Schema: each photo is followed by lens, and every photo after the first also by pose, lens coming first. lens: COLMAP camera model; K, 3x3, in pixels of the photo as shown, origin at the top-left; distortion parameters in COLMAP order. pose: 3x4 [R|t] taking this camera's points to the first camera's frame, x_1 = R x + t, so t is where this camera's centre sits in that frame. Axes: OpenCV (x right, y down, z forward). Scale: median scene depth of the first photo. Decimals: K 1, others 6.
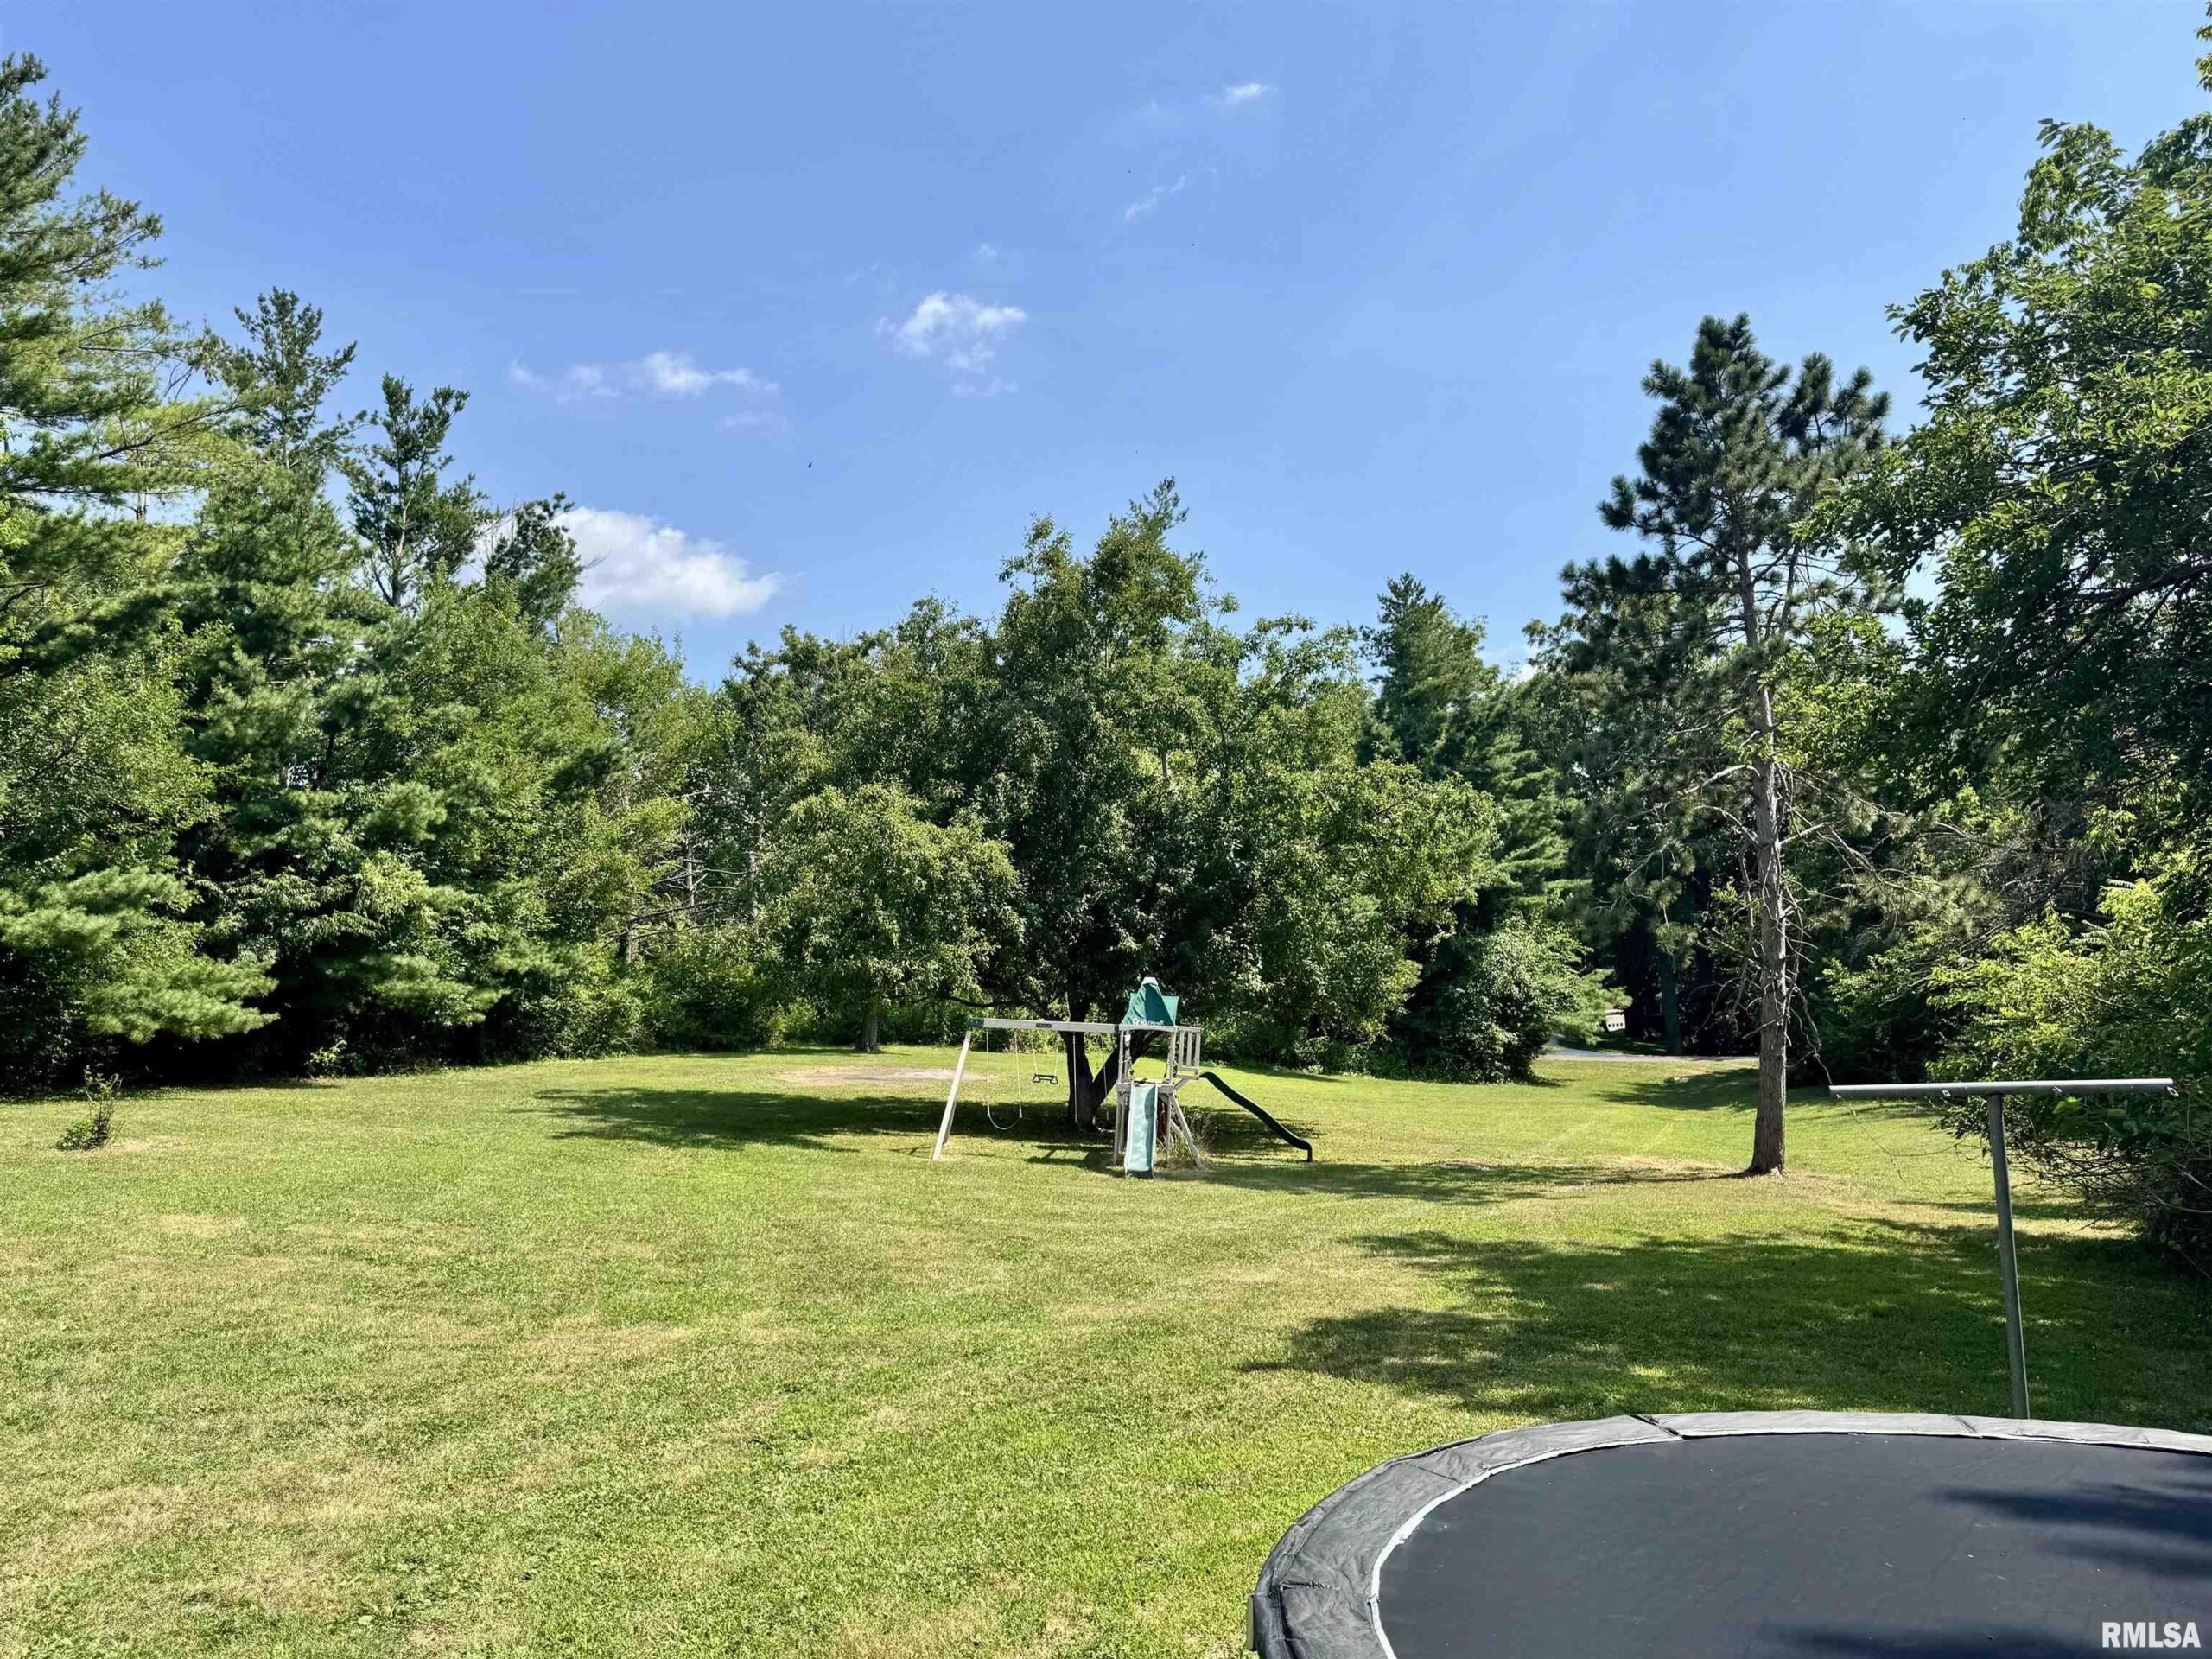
lens RADIAL K [[1575.4, 0, 1095.4], [0, 1575.4, 833.4], [0, 0, 1]] dist [0.046144, -0.039364]
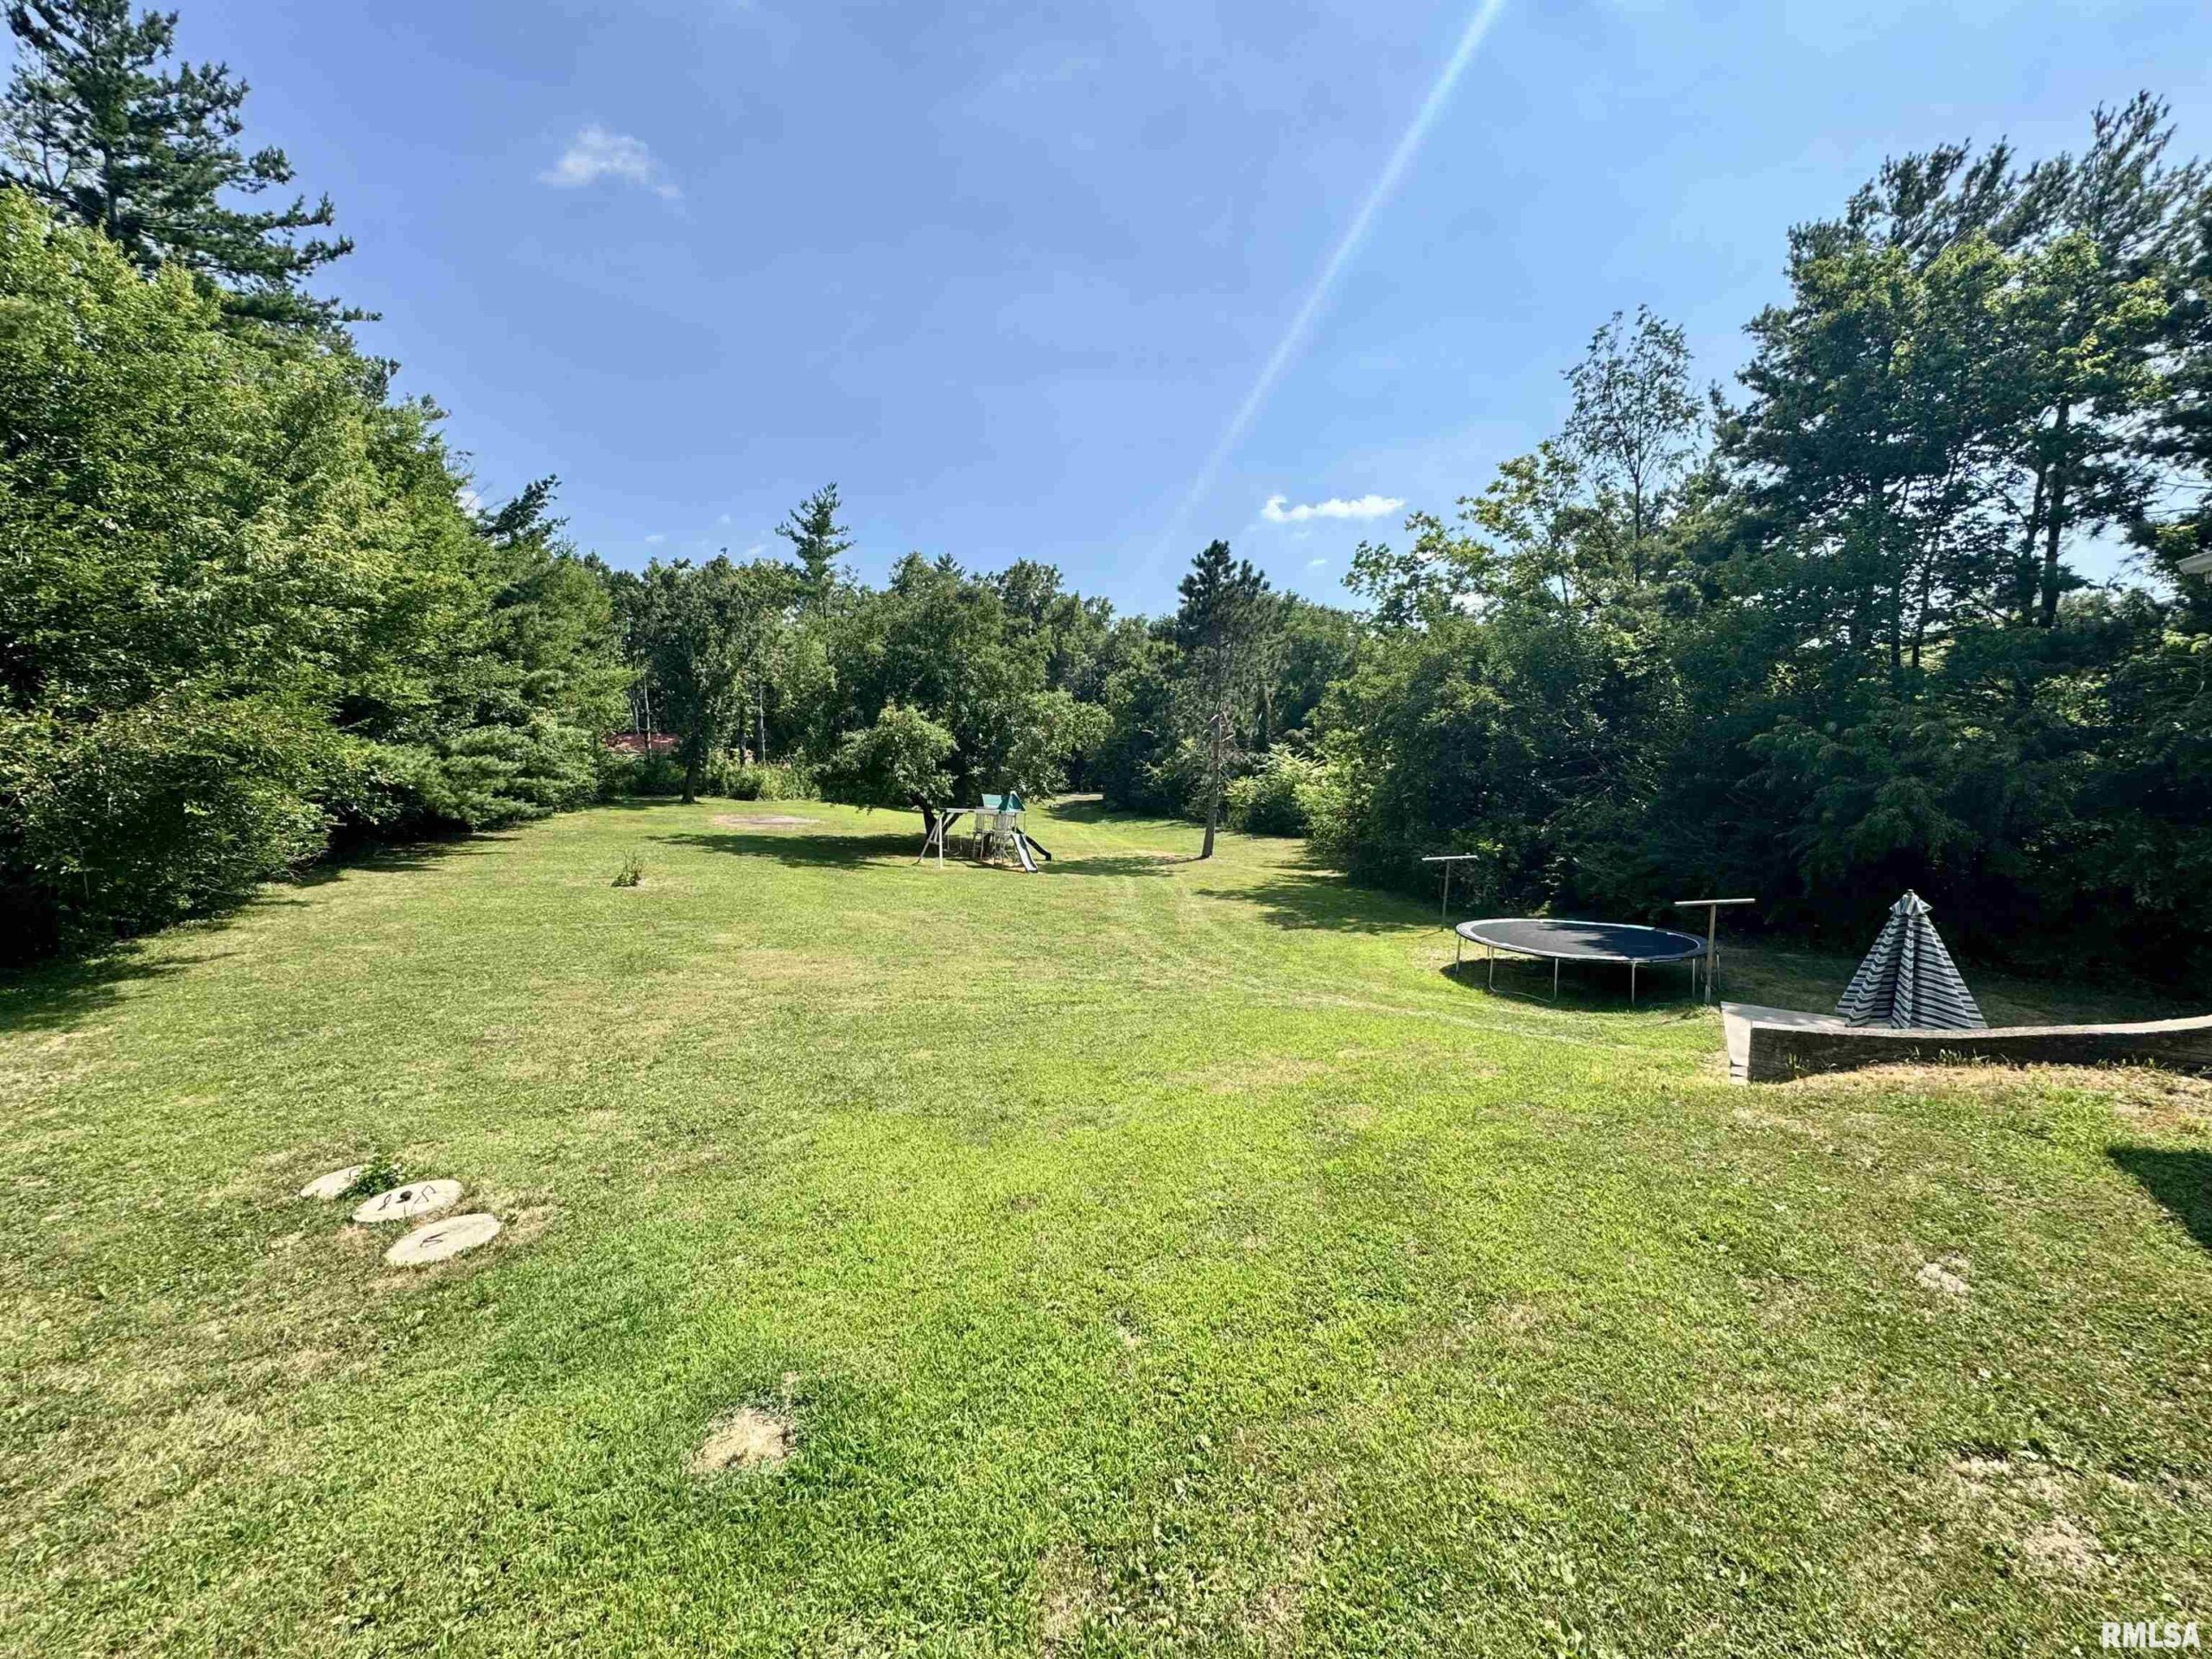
lens RADIAL K [[881.4, 0, 1109.4], [0, 881.4, 826.6], [0, 0, 1]] dist [-0.003948, 0.000067]
pose [[0.848424, -0.024616, 0.528745, -0.473959], [-0.080483, 0.981304, 0.174829, -0.086237], [-0.523163, -0.190884, 0.830580, -0.179732]]
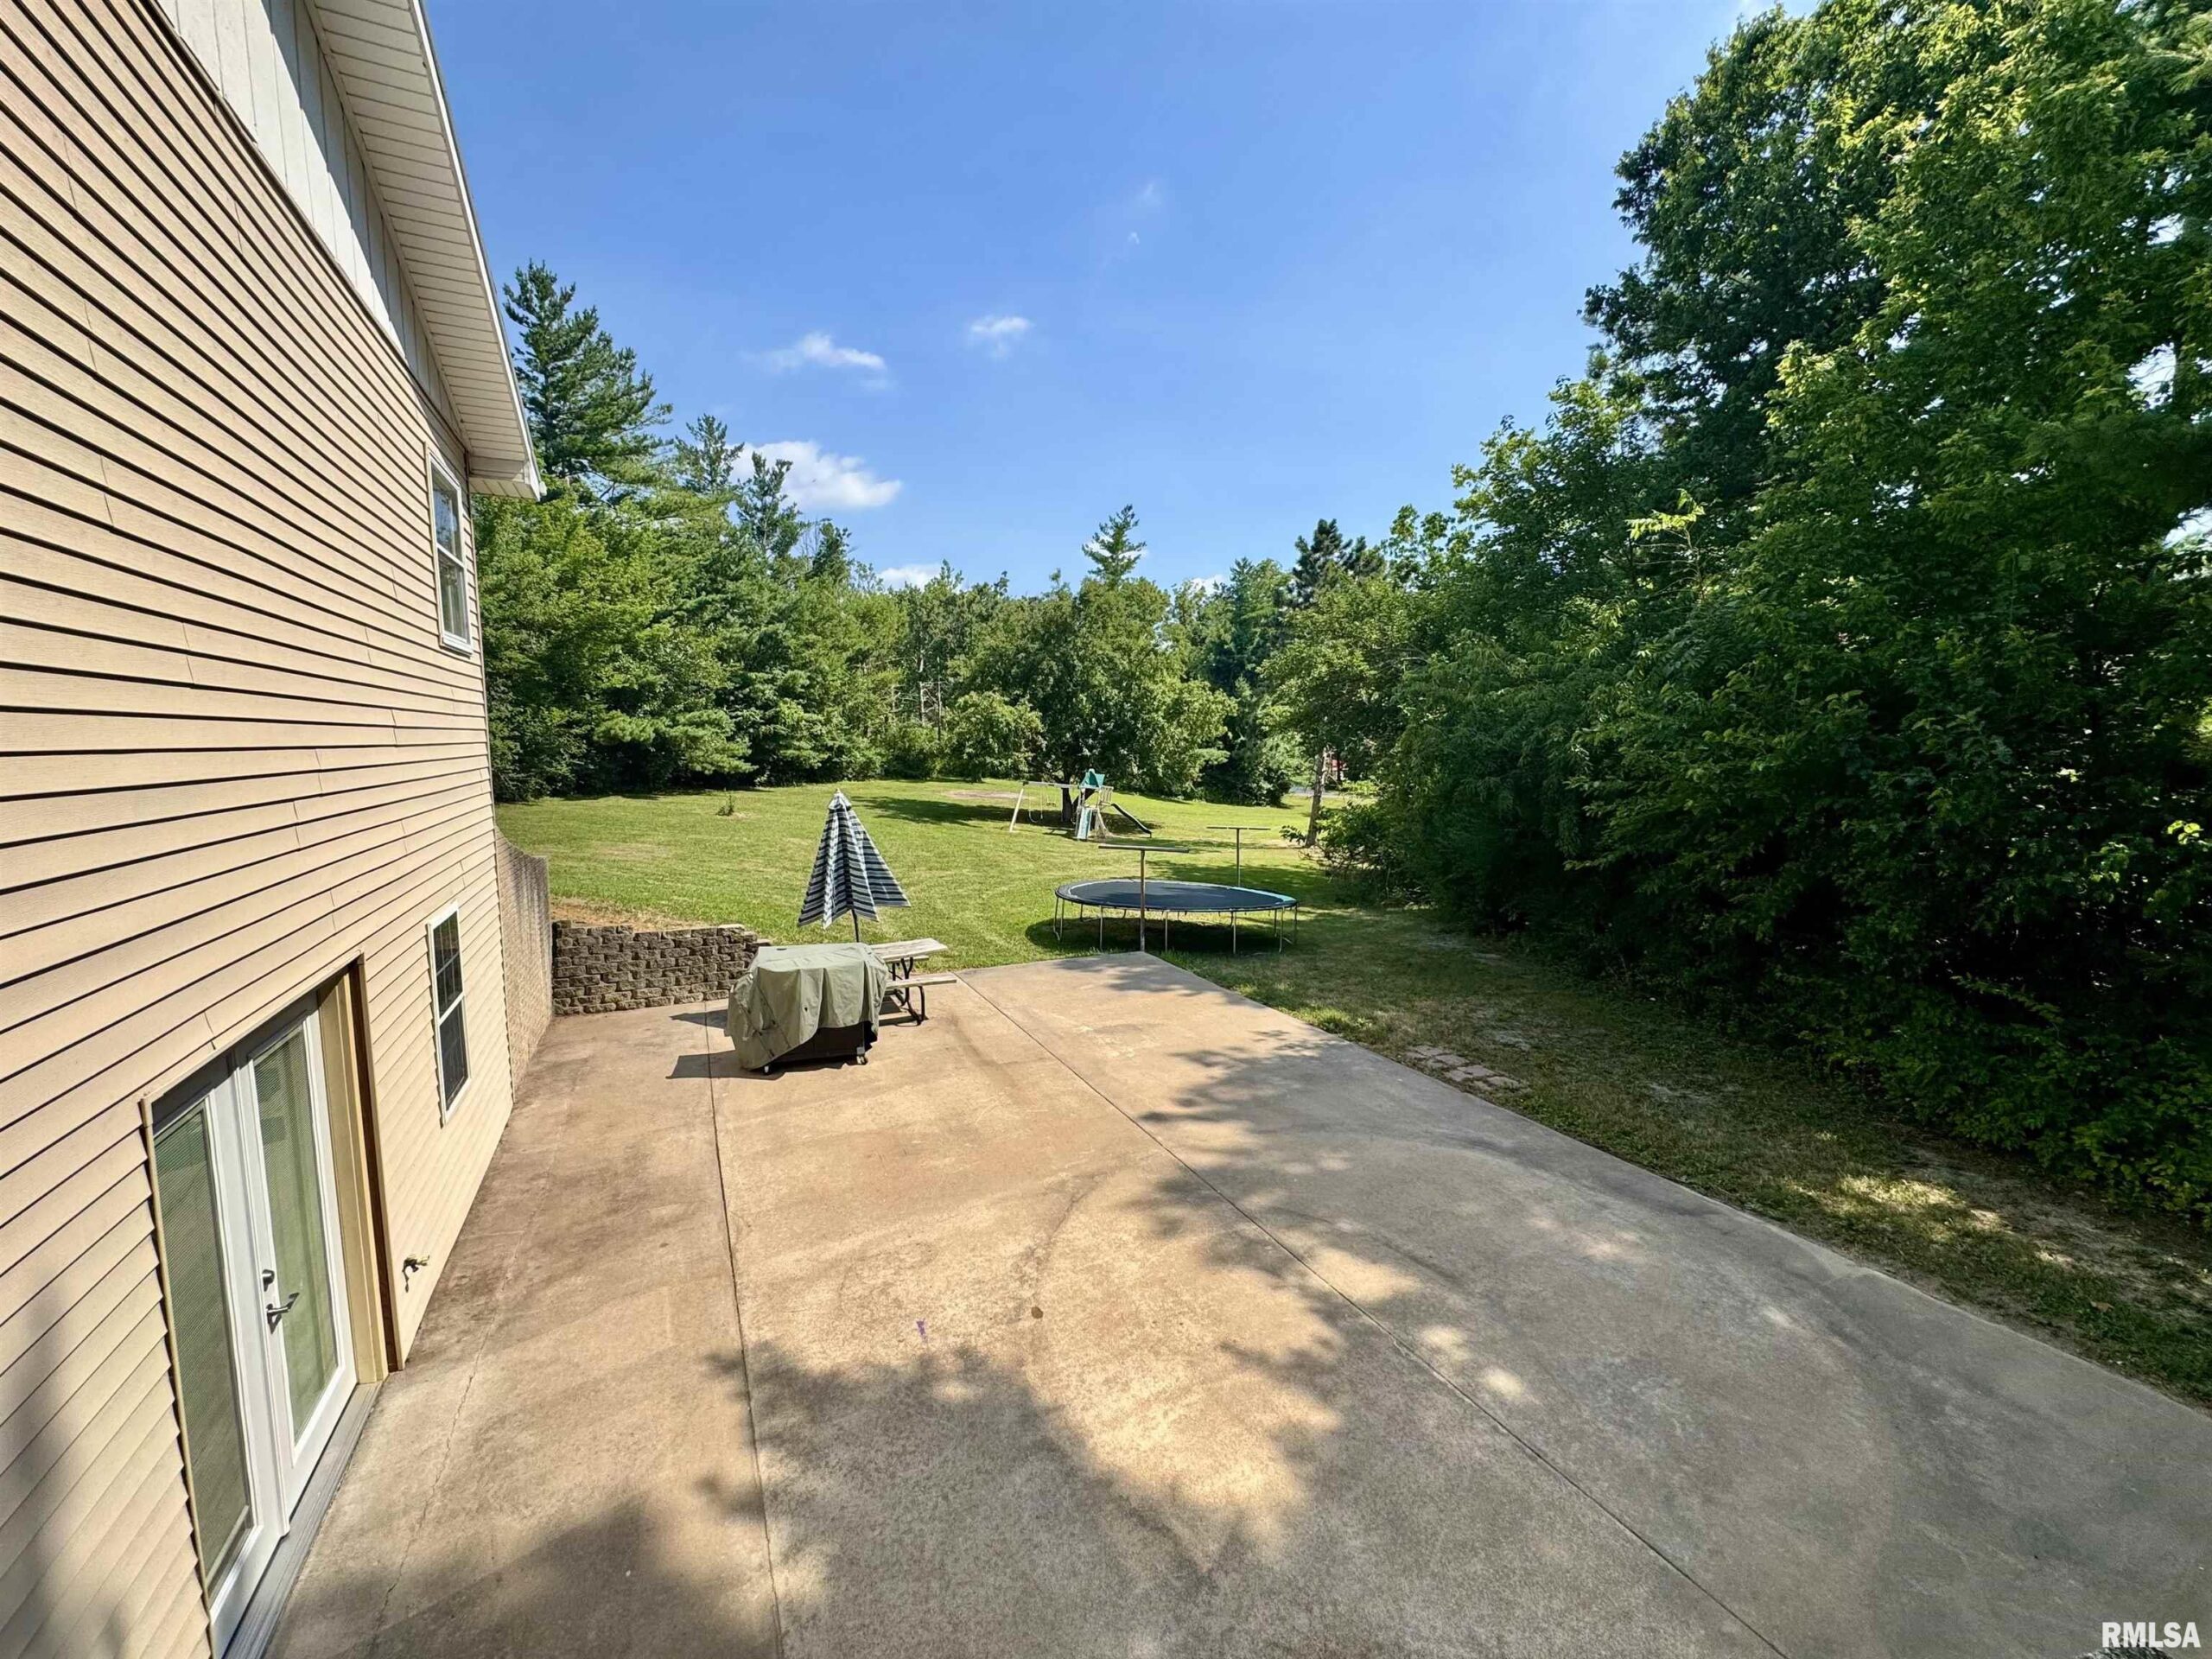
lens RADIAL K [[881.4, 0, 1111.3], [0, 881.4, 833.8], [0, 0, 1]] dist [-0.003948, 0.000067]
pose [[0.998890, 0.041207, 0.022835, 0.032840], [-0.044986, 0.978222, 0.202626, -0.088467], [-0.013988, -0.203428, 0.978990, -0.412241]]
